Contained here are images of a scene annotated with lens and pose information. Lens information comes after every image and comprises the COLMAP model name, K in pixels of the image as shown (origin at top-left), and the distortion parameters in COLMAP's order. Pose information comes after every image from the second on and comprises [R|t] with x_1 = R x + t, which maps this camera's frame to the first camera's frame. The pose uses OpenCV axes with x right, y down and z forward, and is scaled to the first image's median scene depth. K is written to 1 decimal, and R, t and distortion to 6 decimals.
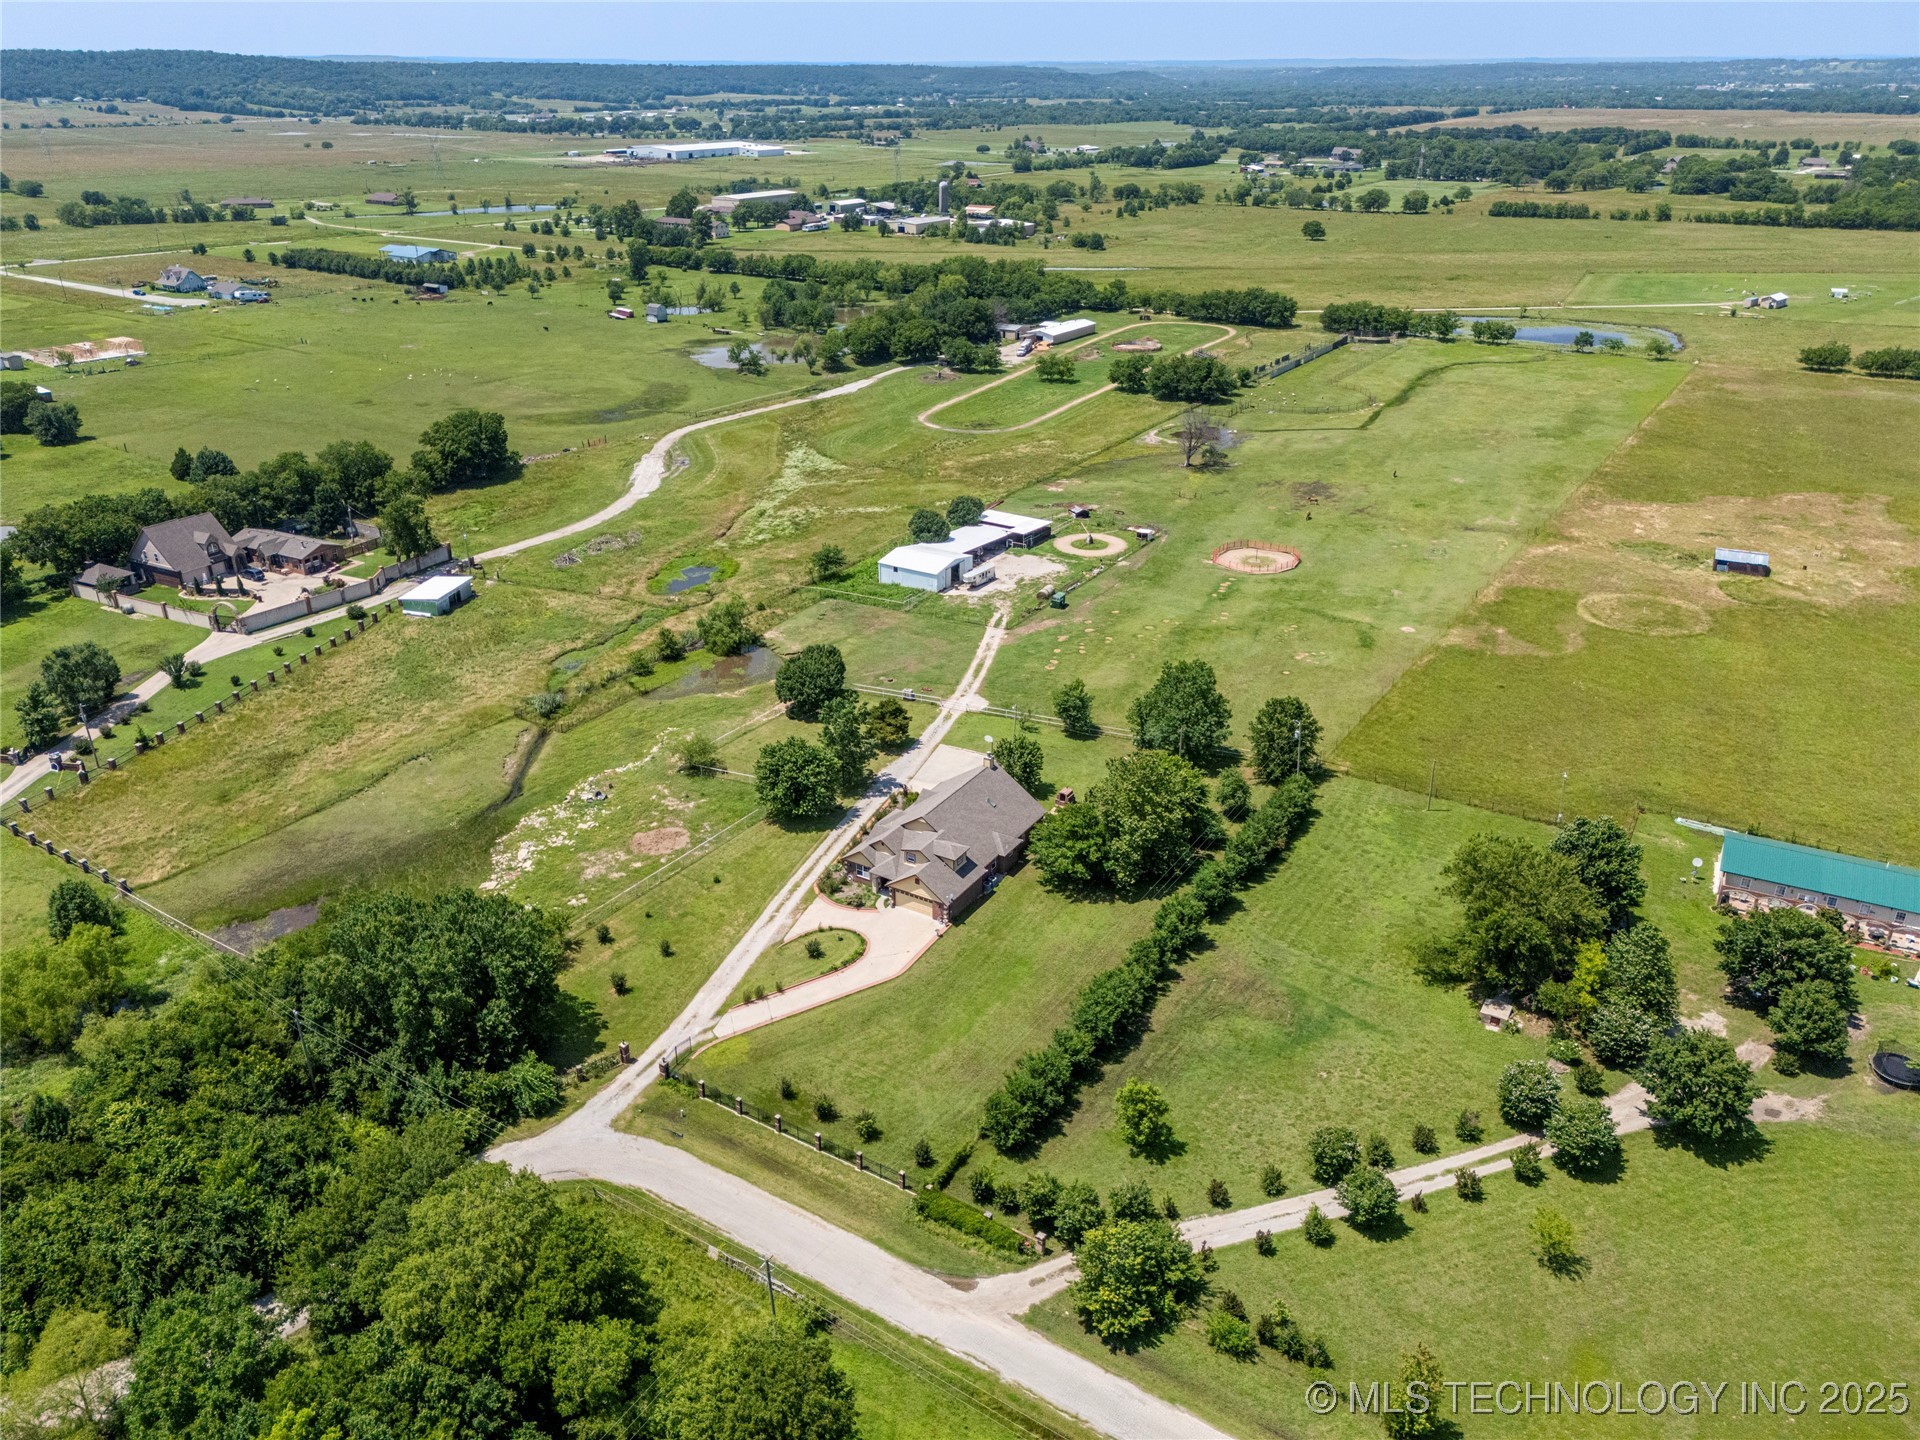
lens RADIAL K [[1414.3, 0, 960.0], [0, 1414.3, 720.0], [0, 0, 1]] dist [0.105575, -0.119894]
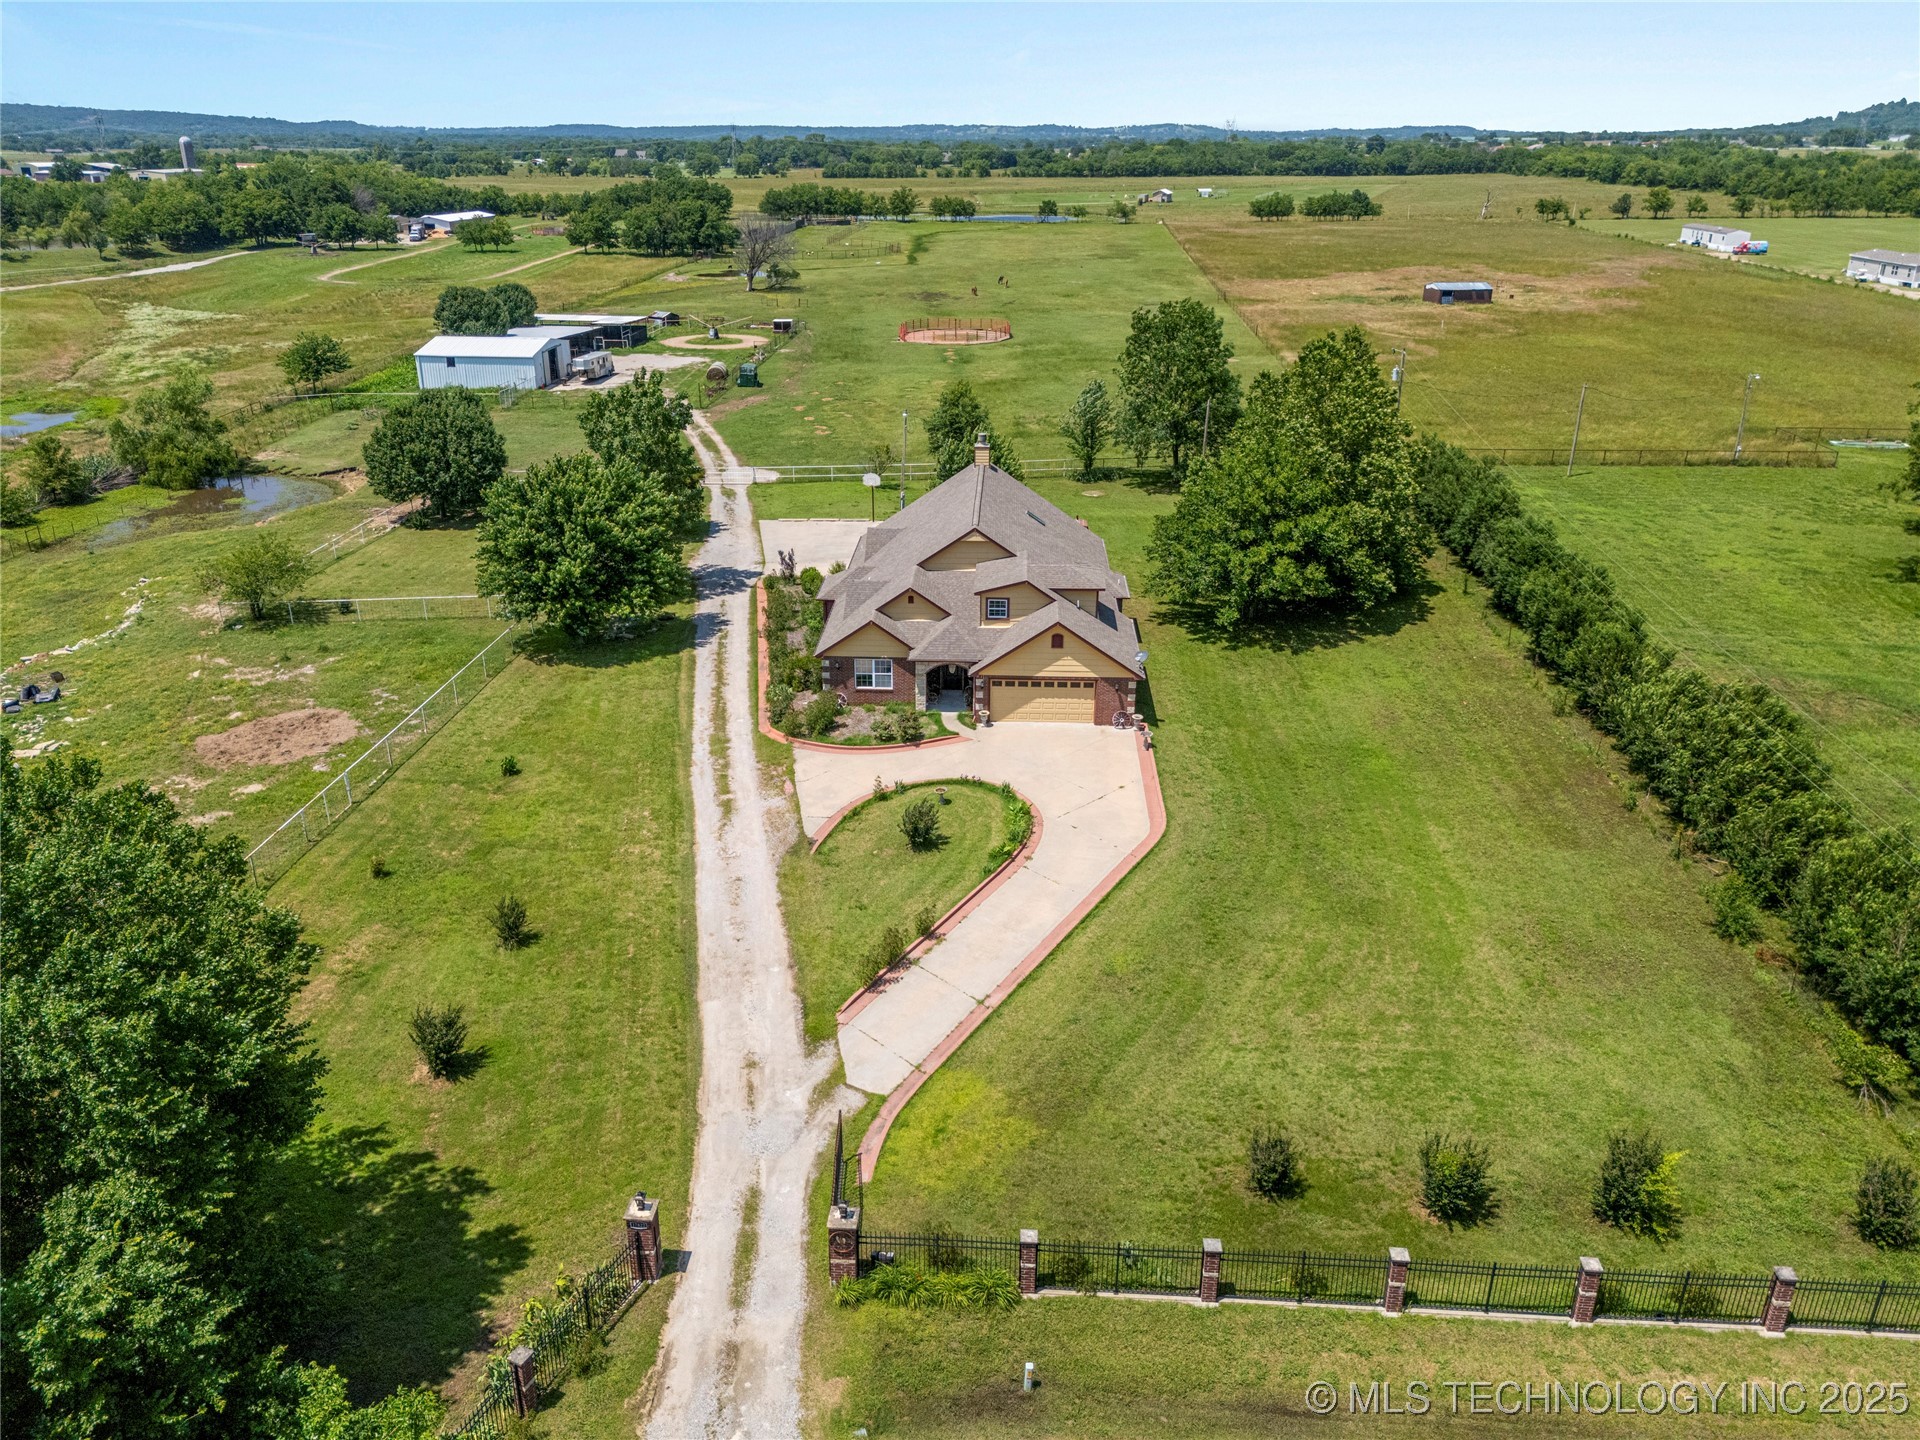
lens RADIAL K [[1416.9, 0, 960.0], [0, 1416.9, 720.0], [0, 0, 1]] dist [0.064109, -0.050432]
pose [[0.877483, -0.179335, 0.444817, -0.234514], [0.198511, 0.980092, 0.003541, 0.122718], [-0.436596, 0.085193, 0.895615, 0.600489]]
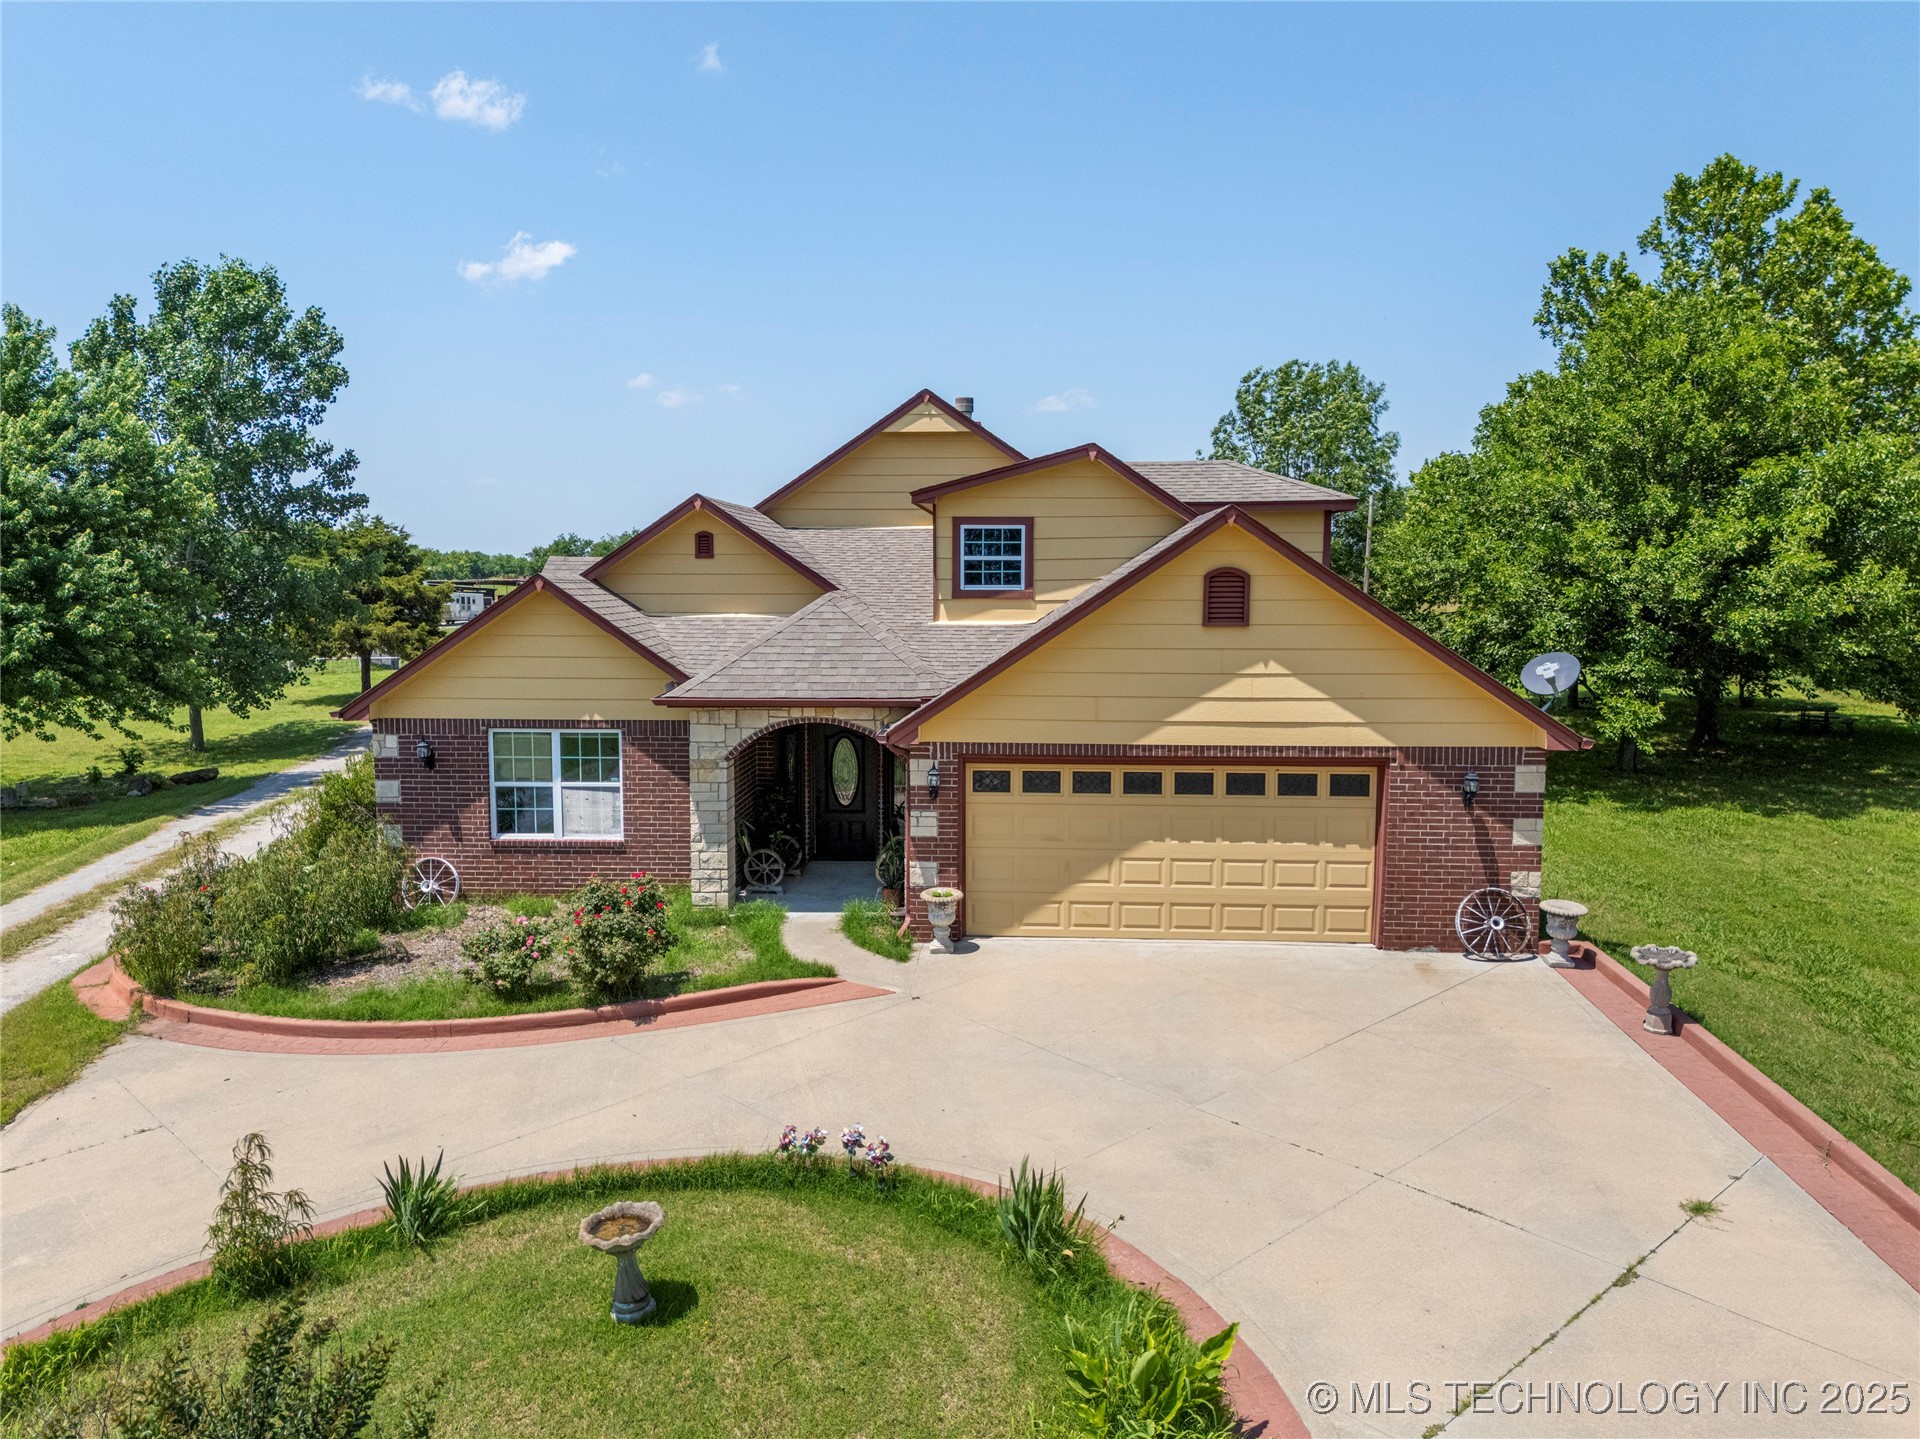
lens RADIAL K [[1416.9, 0, 960.0], [0, 1416.9, 719.5], [0, 0, 1]] dist [0.064109, -0.050432]
pose [[0.881162, -0.049268, 0.470240, -0.093614], [0.199713, 0.940262, -0.275720, 0.140282], [-0.428565, 0.336868, 0.838363, 0.870615]]
